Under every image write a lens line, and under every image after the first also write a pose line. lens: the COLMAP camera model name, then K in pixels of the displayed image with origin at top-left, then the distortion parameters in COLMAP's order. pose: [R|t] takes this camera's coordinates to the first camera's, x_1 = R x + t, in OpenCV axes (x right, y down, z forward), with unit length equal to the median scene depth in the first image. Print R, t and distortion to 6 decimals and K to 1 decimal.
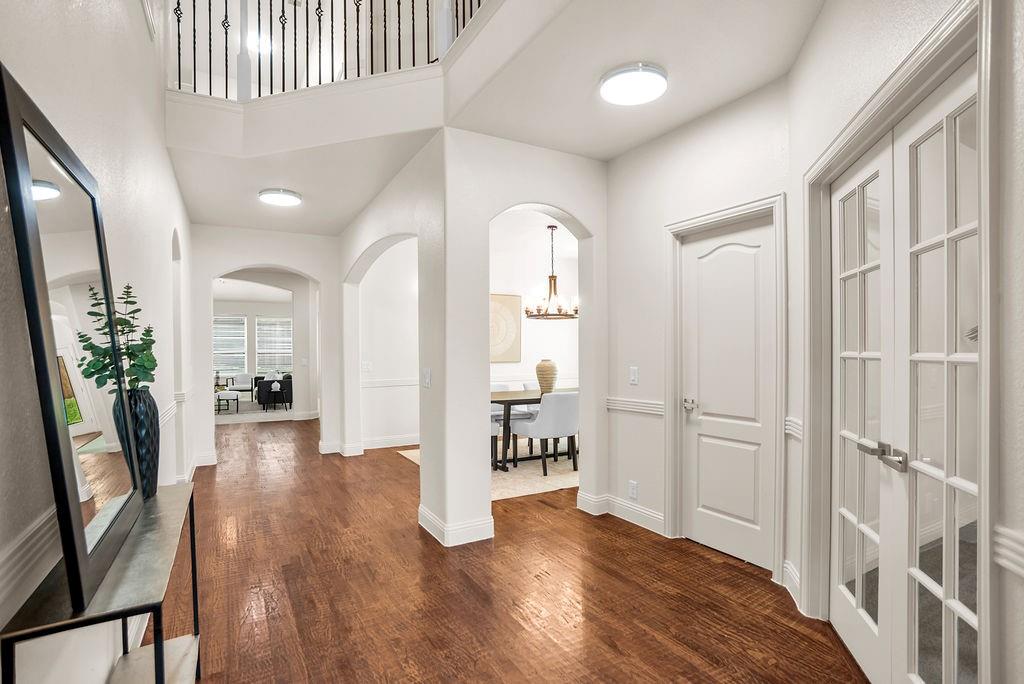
lens RADIAL K [[469.7, 0, 507.9], [0, 469.7, 351.6], [0, 0, 1]] dist [-0.015999, 0.001814]
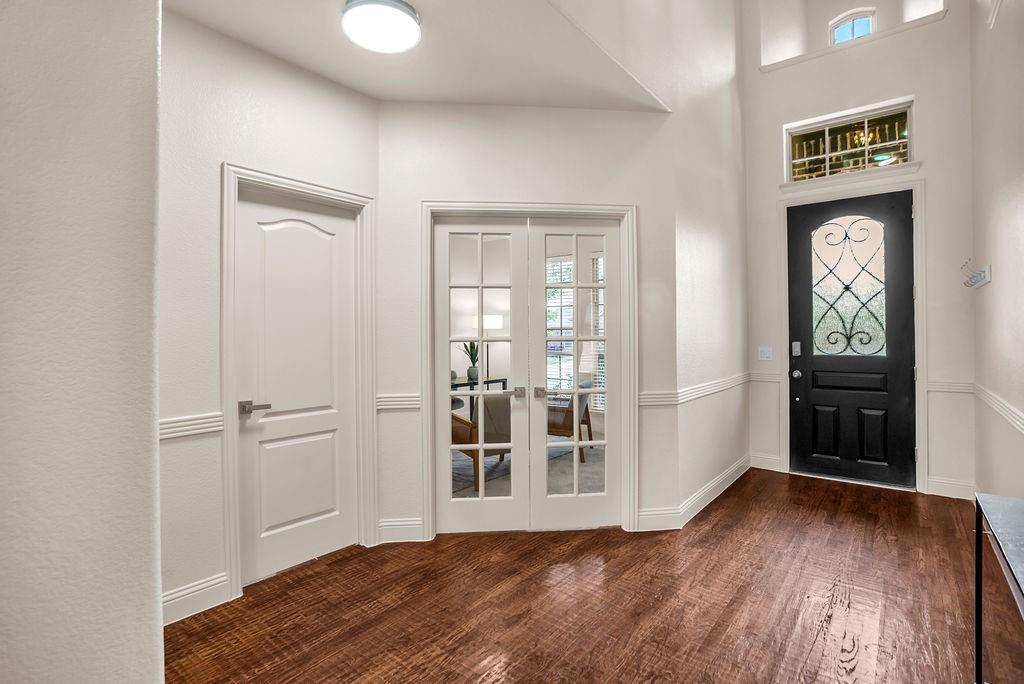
lens RADIAL K [[469.7, 0, 508.2], [0, 469.7, 336.6], [0, 0, 1]] dist [-0.015999, 0.001814]
pose [[-0.308485, 0.012574, 0.951146, -0.525291], [0.012743, 0.999878, -0.009085, 0.010402], [-0.951144, 0.009318, -0.308608, 0.920366]]
